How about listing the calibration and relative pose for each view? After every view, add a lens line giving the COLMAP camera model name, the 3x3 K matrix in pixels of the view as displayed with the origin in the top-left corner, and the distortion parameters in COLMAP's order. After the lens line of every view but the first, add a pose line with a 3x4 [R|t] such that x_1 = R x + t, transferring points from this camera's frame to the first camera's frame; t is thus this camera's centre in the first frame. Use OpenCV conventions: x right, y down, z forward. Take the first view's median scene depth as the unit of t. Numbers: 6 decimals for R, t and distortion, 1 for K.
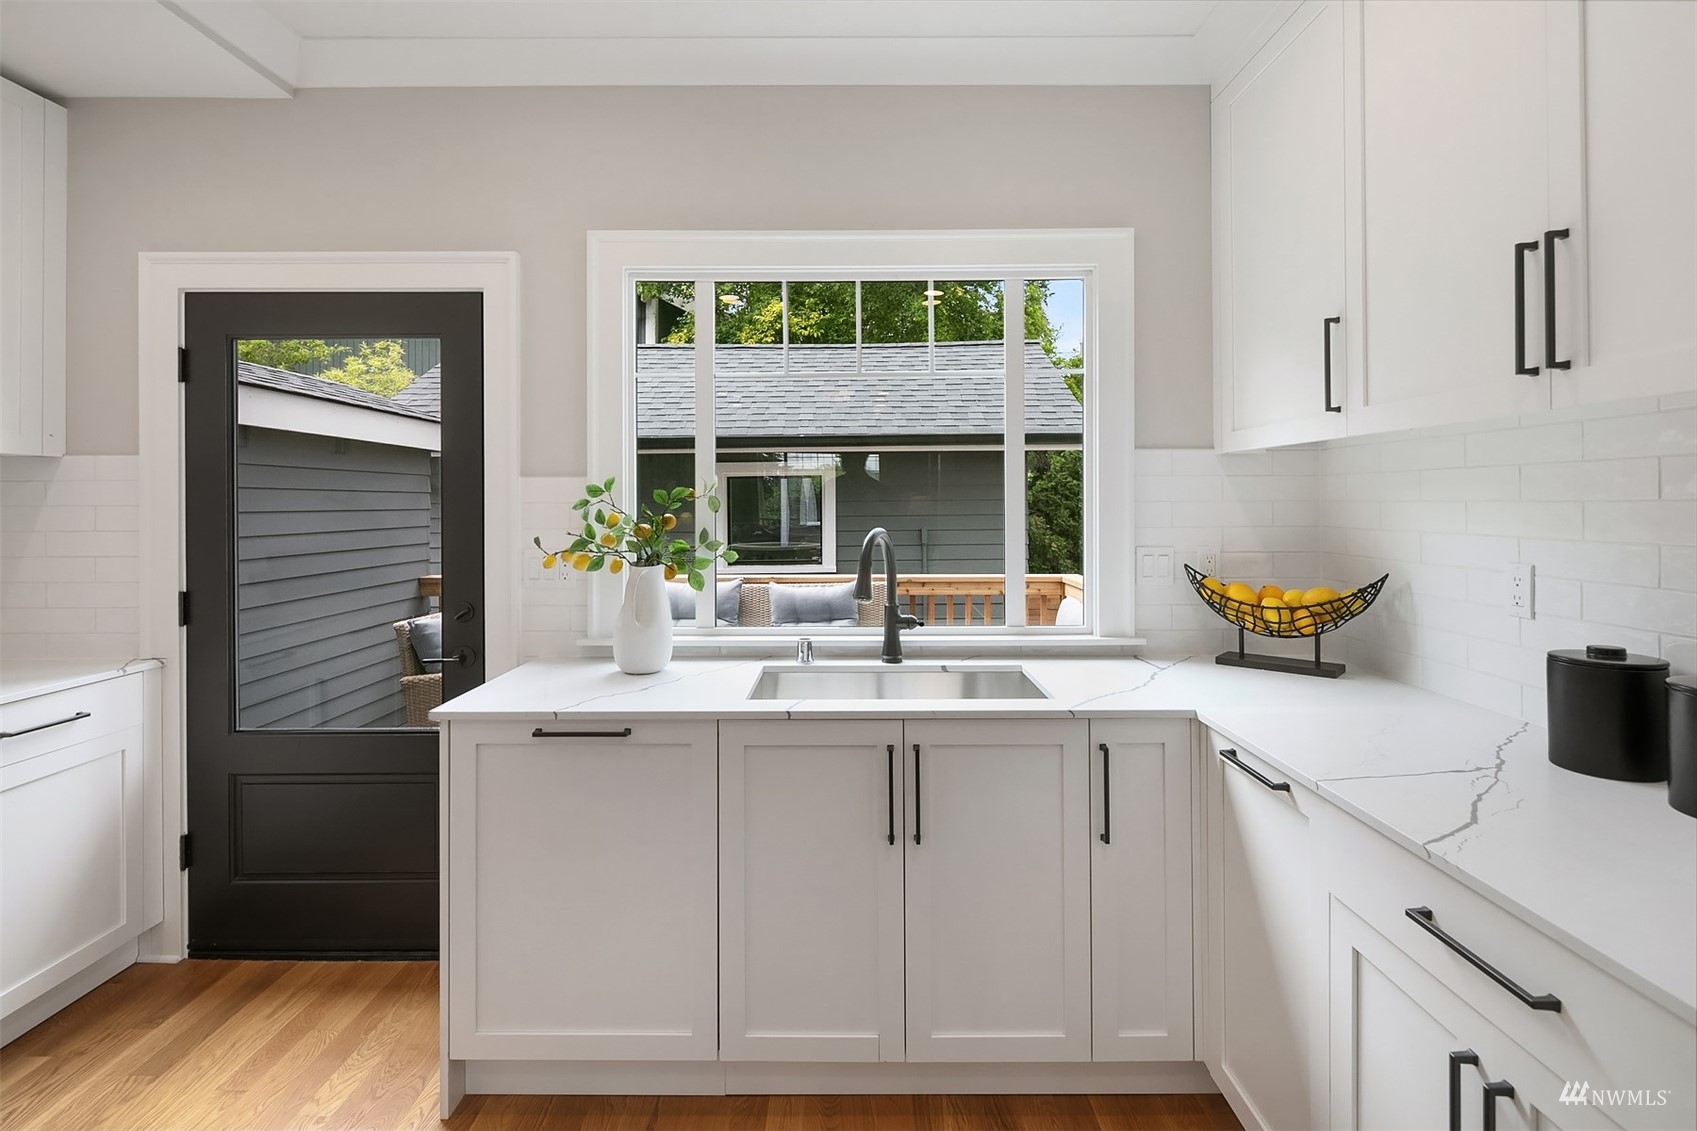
lens RADIAL K [[818.0, 0, 850.9], [0, 818.0, 506.6], [0, 0, 1]] dist [-0.000145, 0.000005]
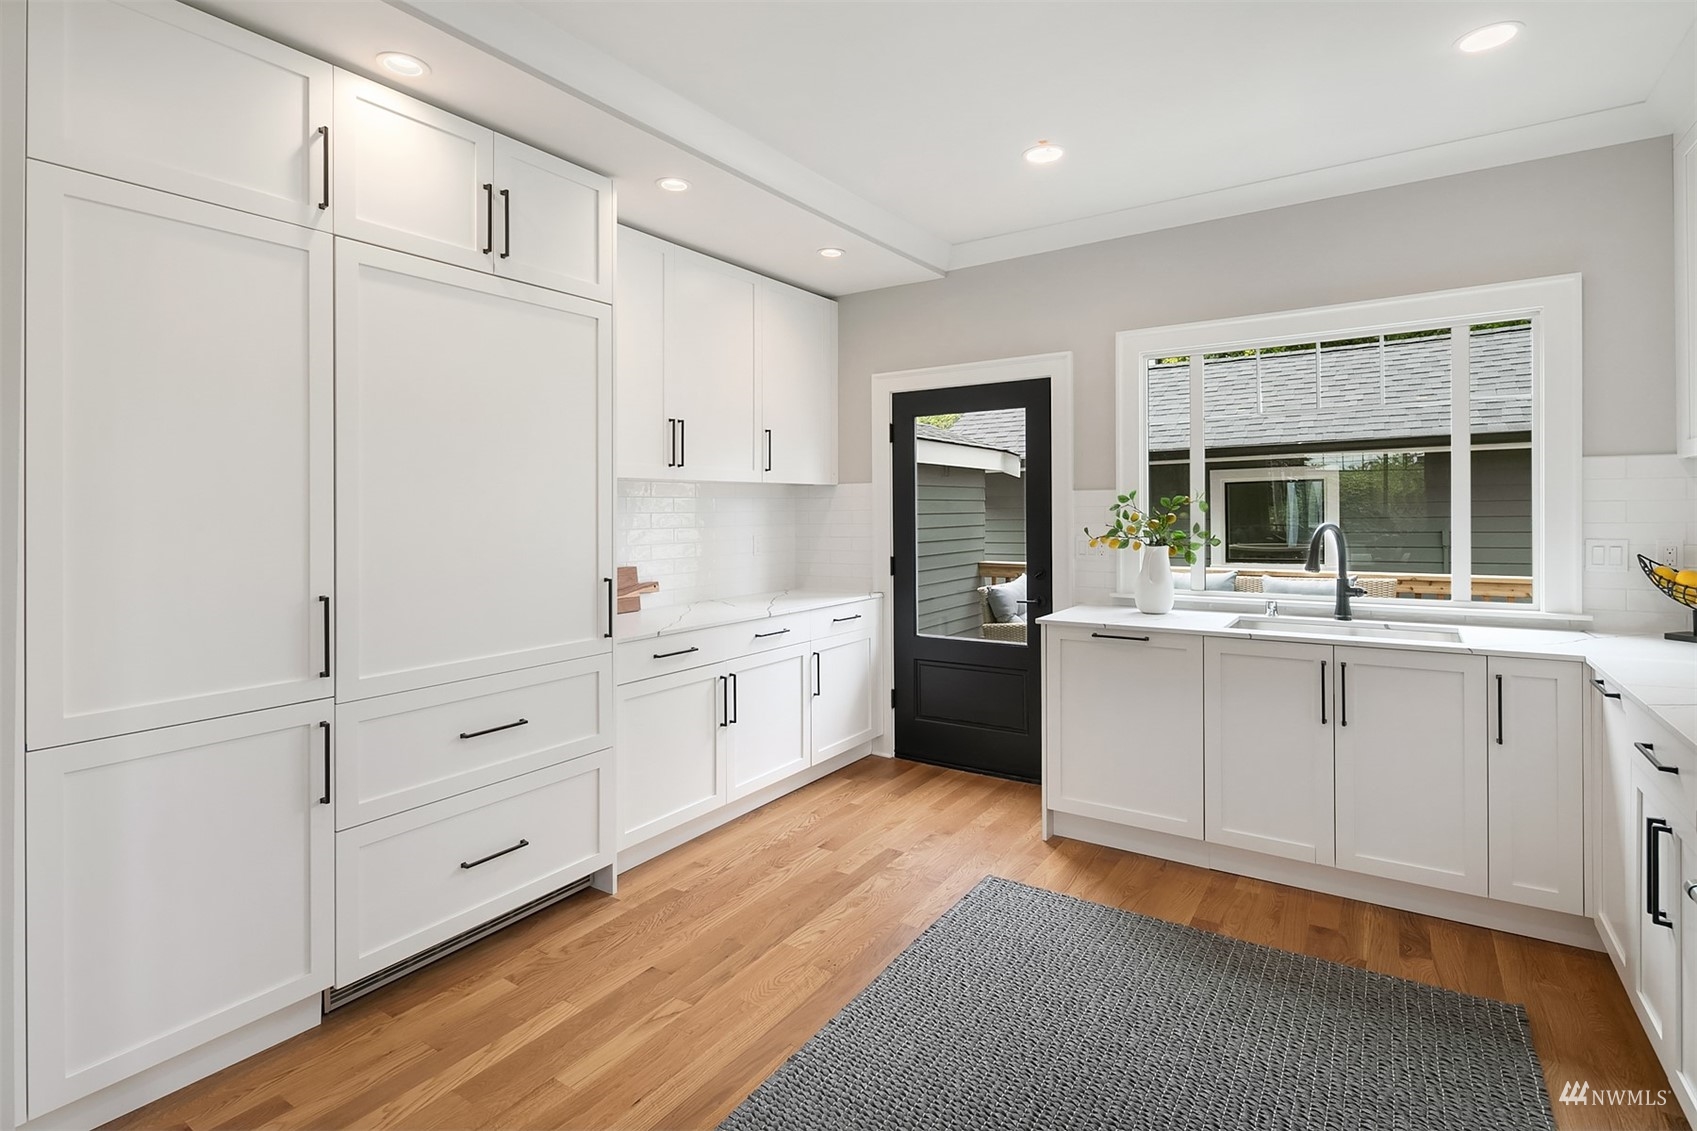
lens RADIAL K [[806.9, 0, 842.6], [0, 806.9, 517.7], [0, 0, 1]] dist [0.001035, -0.000007]
pose [[0.823811, -0.000632, -0.566864, 0.125368], [0.005185, 0.999966, 0.006420, 0.004653], [0.566841, -0.008228, 0.823786, -0.585519]]
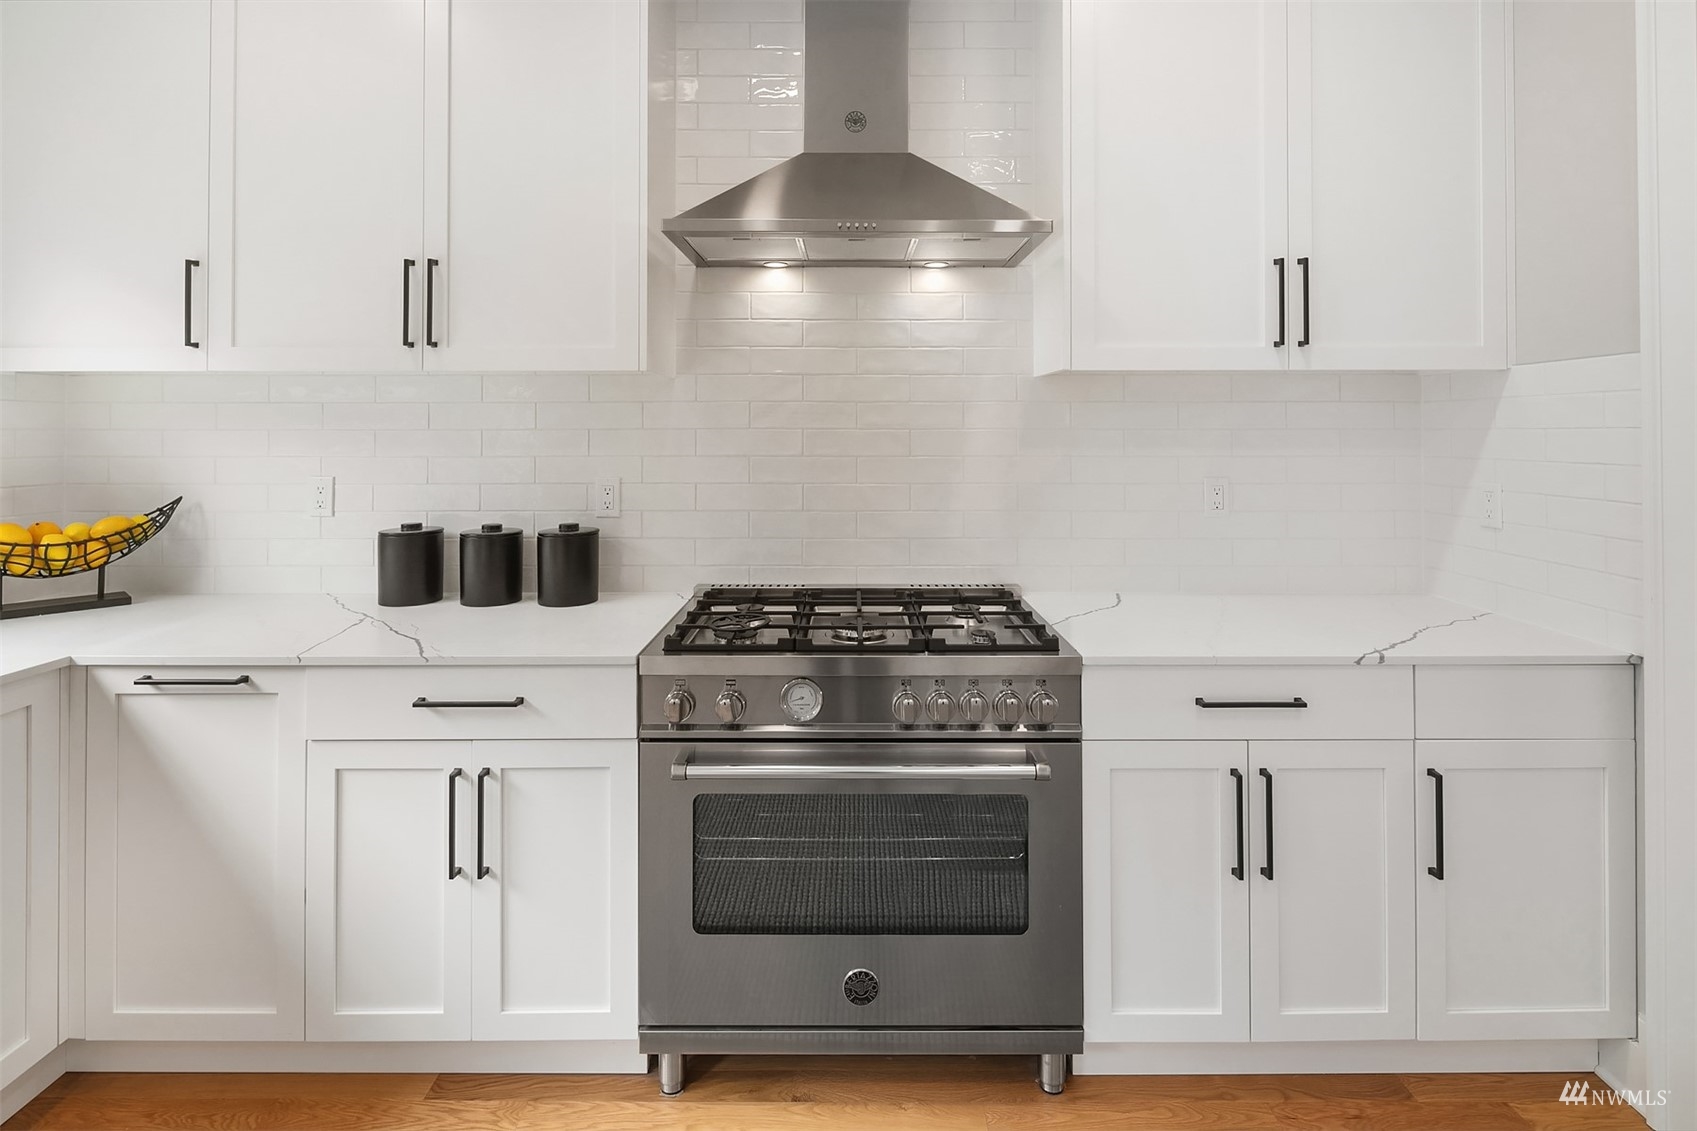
lens RADIAL K [[808.2, 0, 852.9], [0, 808.2, 423.0], [0, 0, 1]] dist [-0.001213, -0.000833]
pose [[-0.000987, 0.014985, 0.999887, -0.359154], [0.006487, 0.999867, -0.014978, 0.005243], [-0.999978, 0.006472, -0.001085, 0.091505]]
